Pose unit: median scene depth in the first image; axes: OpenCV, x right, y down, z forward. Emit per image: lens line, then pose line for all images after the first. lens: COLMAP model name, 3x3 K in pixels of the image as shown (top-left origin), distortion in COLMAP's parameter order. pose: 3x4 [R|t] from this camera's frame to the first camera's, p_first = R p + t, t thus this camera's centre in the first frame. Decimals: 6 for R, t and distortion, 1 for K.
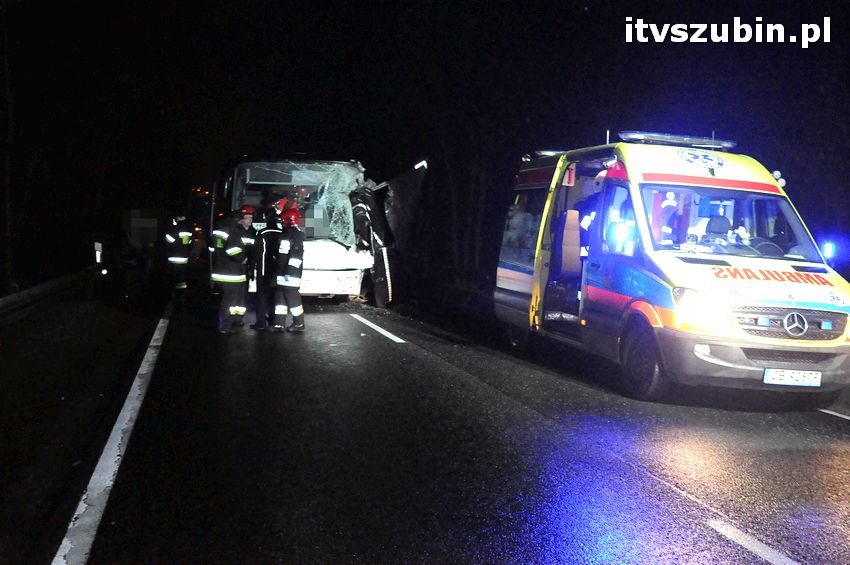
lens RADIAL K [[939.8, 0, 425.0], [0, 939.8, 282.5], [0, 0, 1]] dist [0.057047, 0.033817]
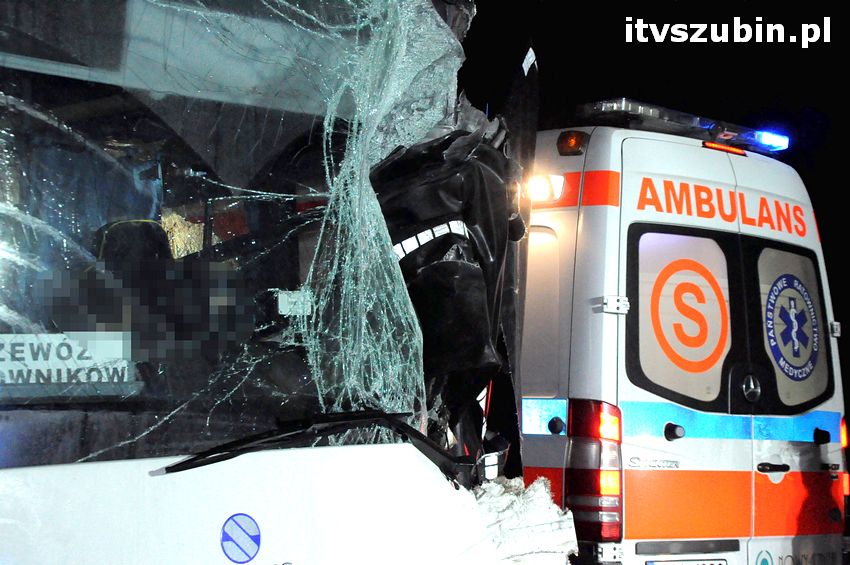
lens RADIAL K [[1623.0, 0, 450.1], [0, 1623.0, 282.7], [0, 0, 1]] dist [0.306187, 0.173479]
pose [[0.827420, 0.003140, 0.561574, -0.249371], [0.054530, 0.994810, -0.085905, -0.045356], [-0.558929, 0.101702, 0.822955, 0.749994]]
